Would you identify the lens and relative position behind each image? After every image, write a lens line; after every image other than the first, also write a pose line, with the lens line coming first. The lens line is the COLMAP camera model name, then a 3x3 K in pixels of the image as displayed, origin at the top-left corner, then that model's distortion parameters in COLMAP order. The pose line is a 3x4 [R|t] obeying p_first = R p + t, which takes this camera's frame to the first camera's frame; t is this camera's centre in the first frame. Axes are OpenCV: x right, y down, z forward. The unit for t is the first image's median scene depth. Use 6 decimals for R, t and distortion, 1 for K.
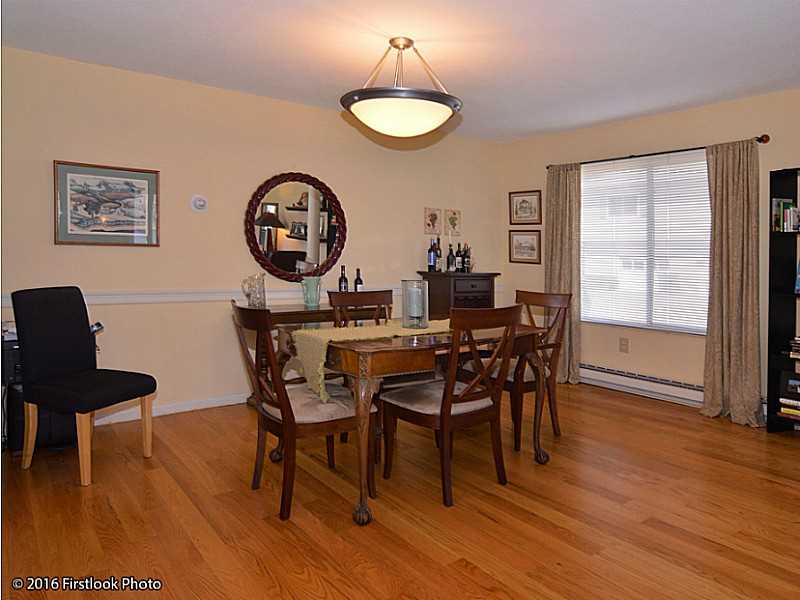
lens RADIAL K [[522.1, 0, 400.0], [0, 522.1, 300.0], [0, 0, 1]] dist [-0.035867, -0.001409]
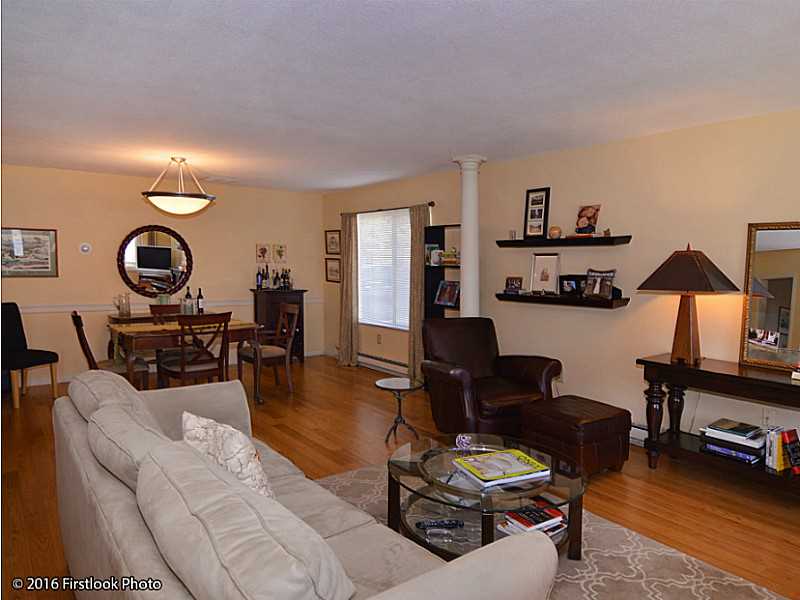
lens RADIAL K [[558.2, 0, 400.0], [0, 558.2, 316.8], [0, 0, 1]] dist [-0.006595, -0.005014]
pose [[0.999029, -0.005755, -0.043679, 0.546945], [0.006629, 0.999780, 0.019890, -0.006709], [0.043555, -0.020160, 0.998848, -0.553052]]
